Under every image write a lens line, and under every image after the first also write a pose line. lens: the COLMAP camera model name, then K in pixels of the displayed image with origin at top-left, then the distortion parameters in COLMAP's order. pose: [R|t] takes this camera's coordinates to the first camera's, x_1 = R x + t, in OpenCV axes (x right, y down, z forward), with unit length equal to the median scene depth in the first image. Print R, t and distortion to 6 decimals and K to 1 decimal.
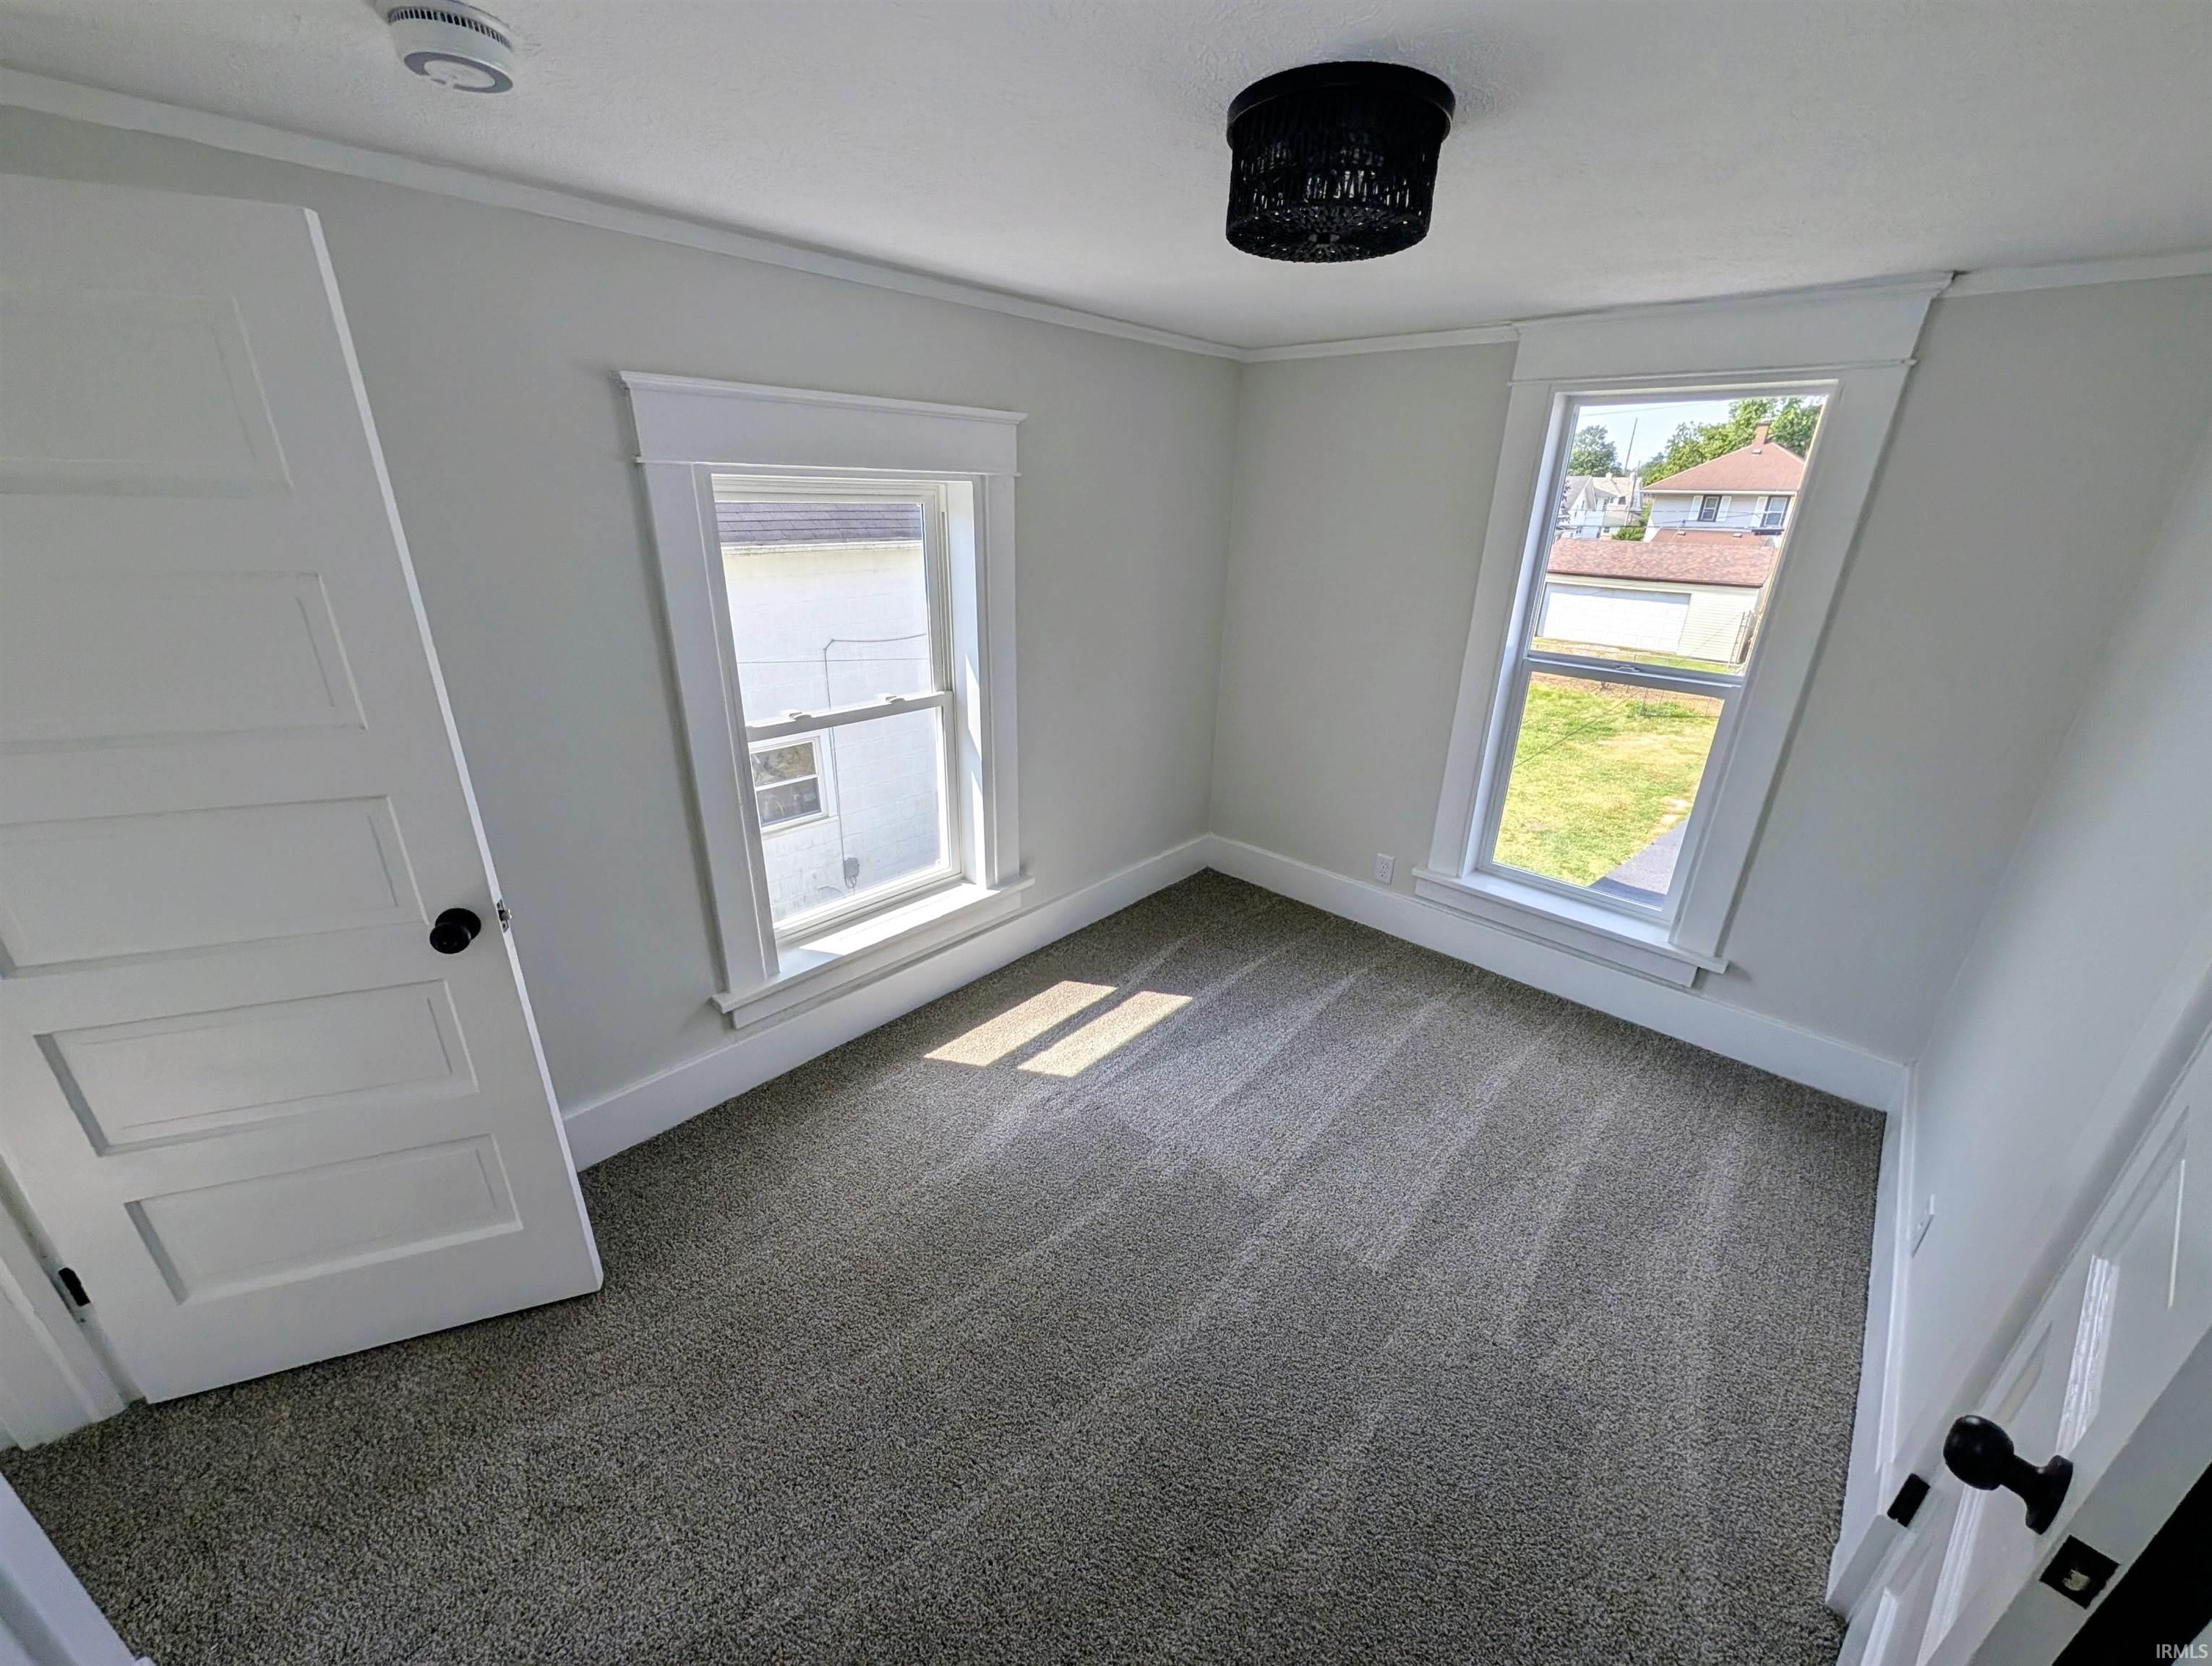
lens RADIAL K [[852.9, 0, 1097.6], [0, 852.9, 835.3], [0, 0, 1]] dist [-0.001012, -0.000068]
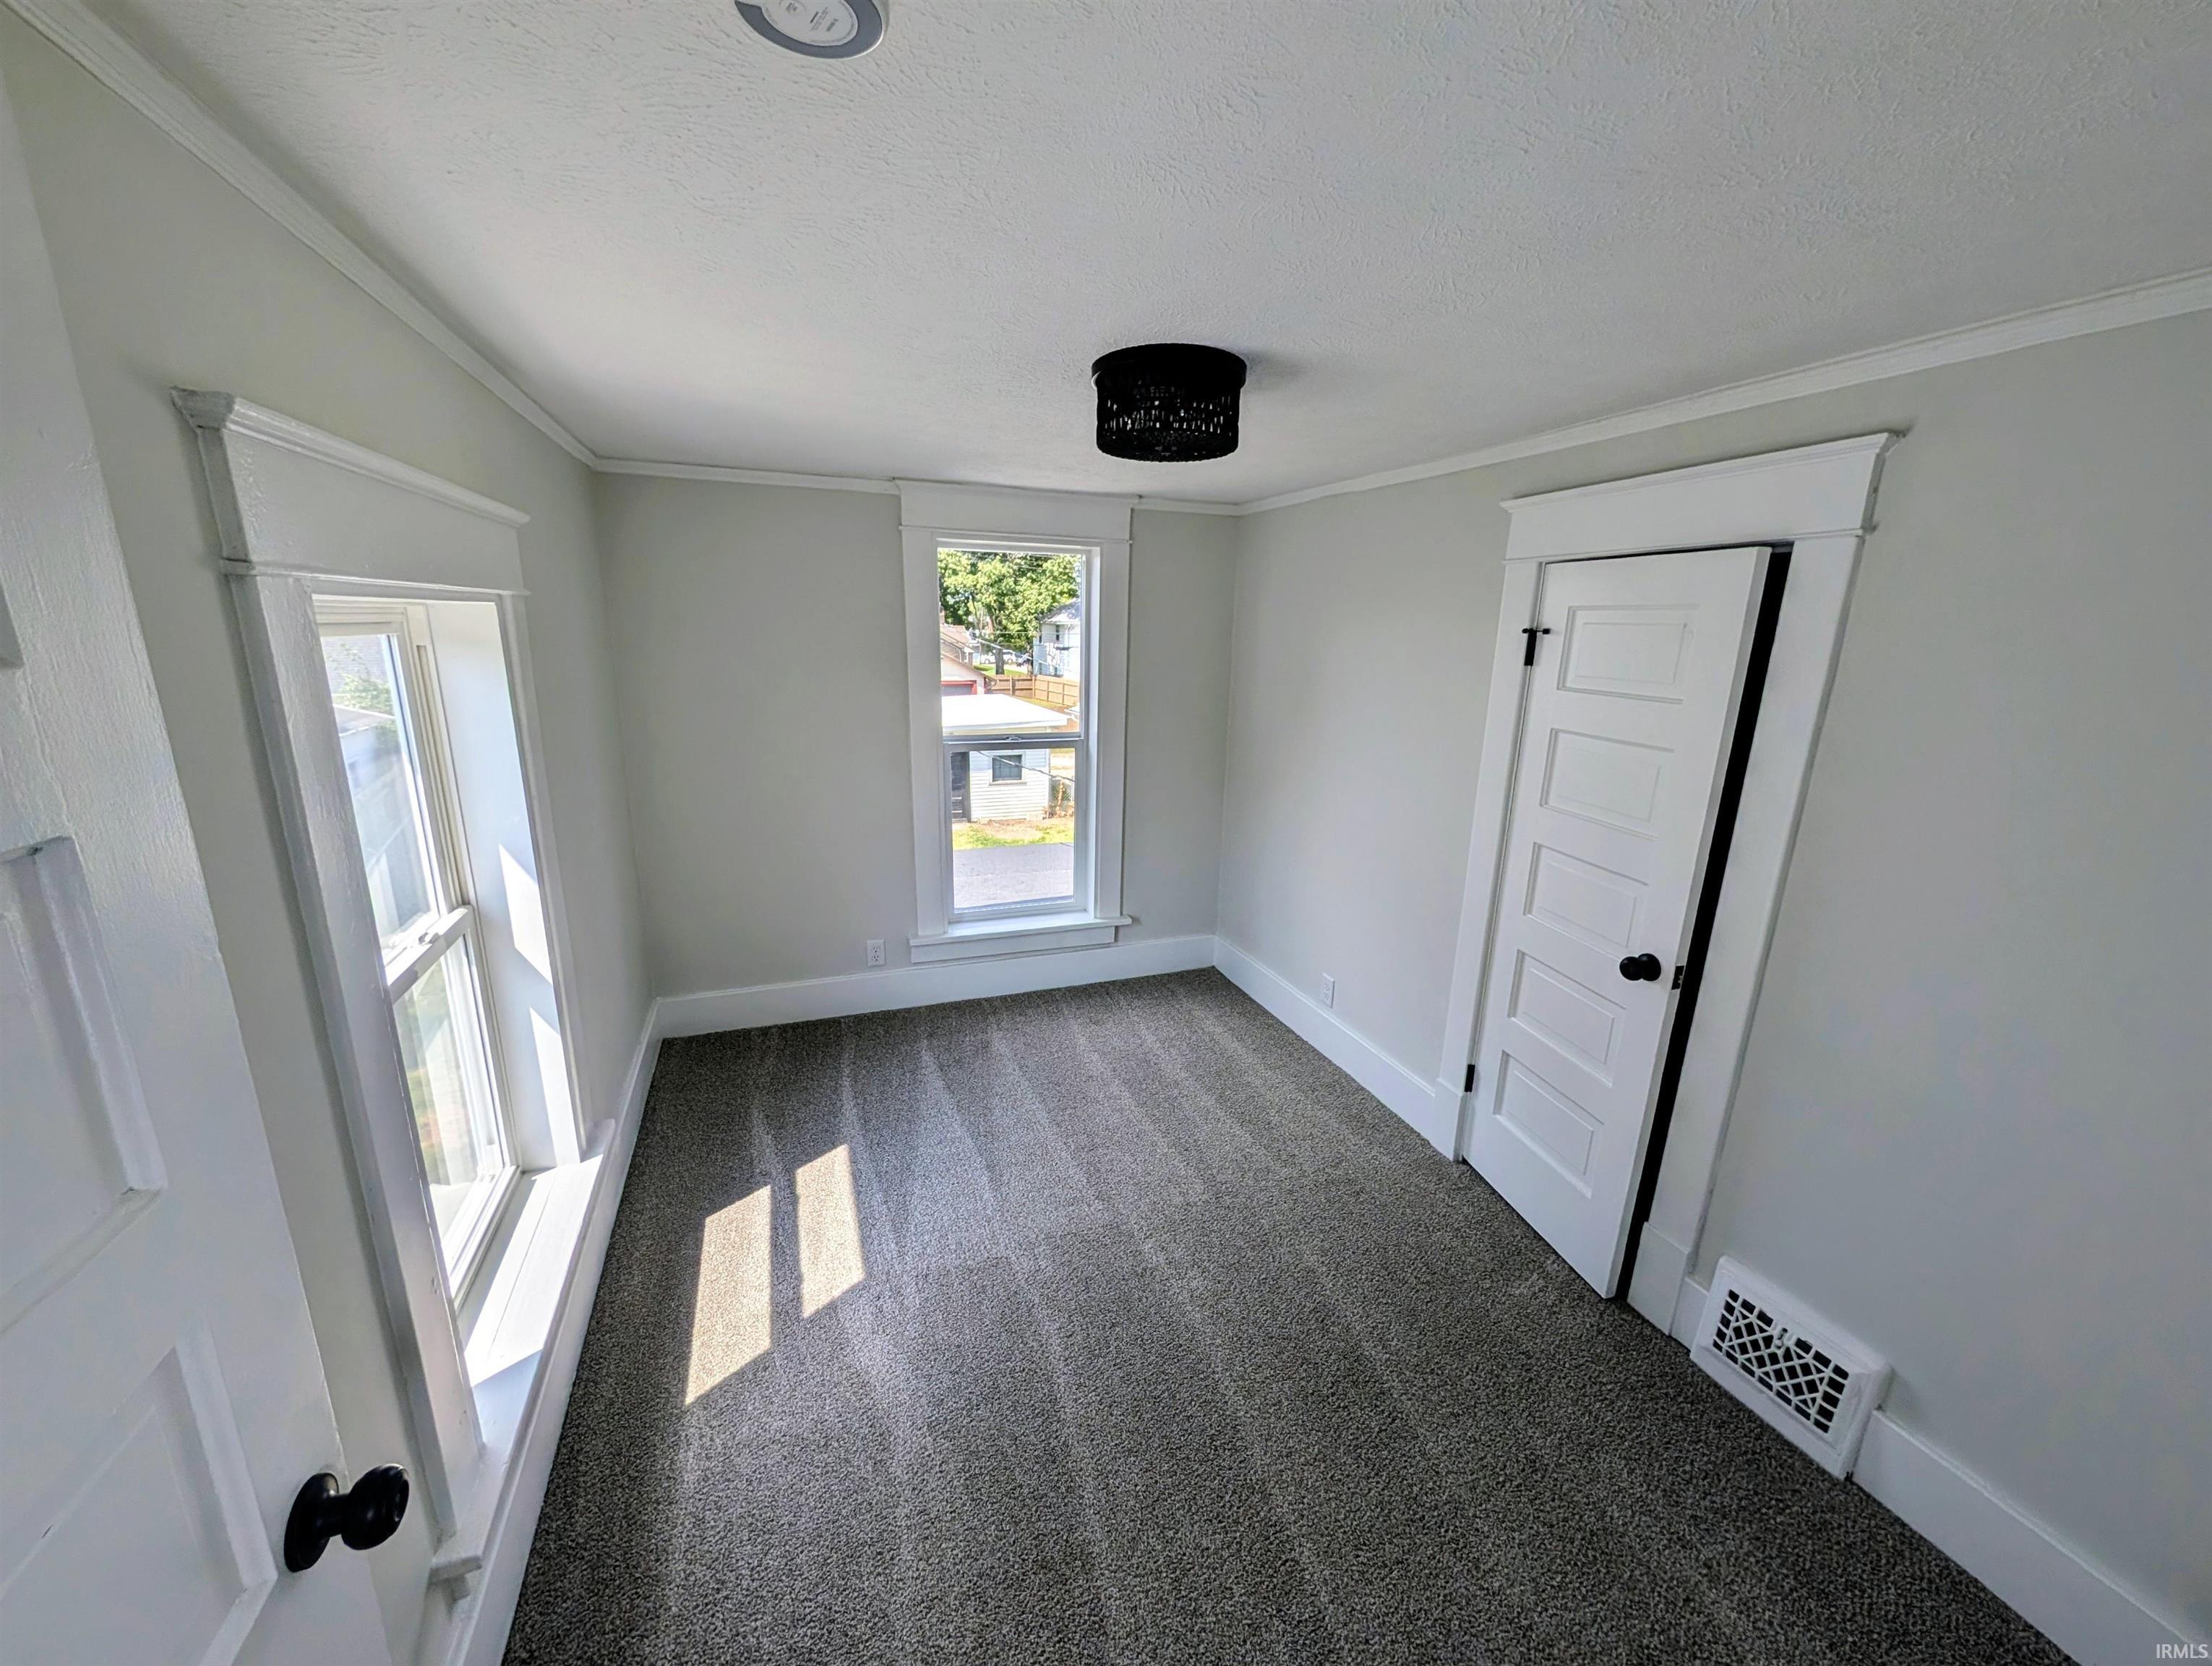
lens RADIAL K [[852.9, 0, 1097.6], [0, 852.9, 835.3], [0, 0, 1]] dist [-0.001012, -0.000068]
pose [[0.448034, -0.228023, 0.864448, -0.544557], [0.322723, 0.942980, 0.081475, -0.123601], [-0.833736, 0.242474, 0.496075, 0.267801]]
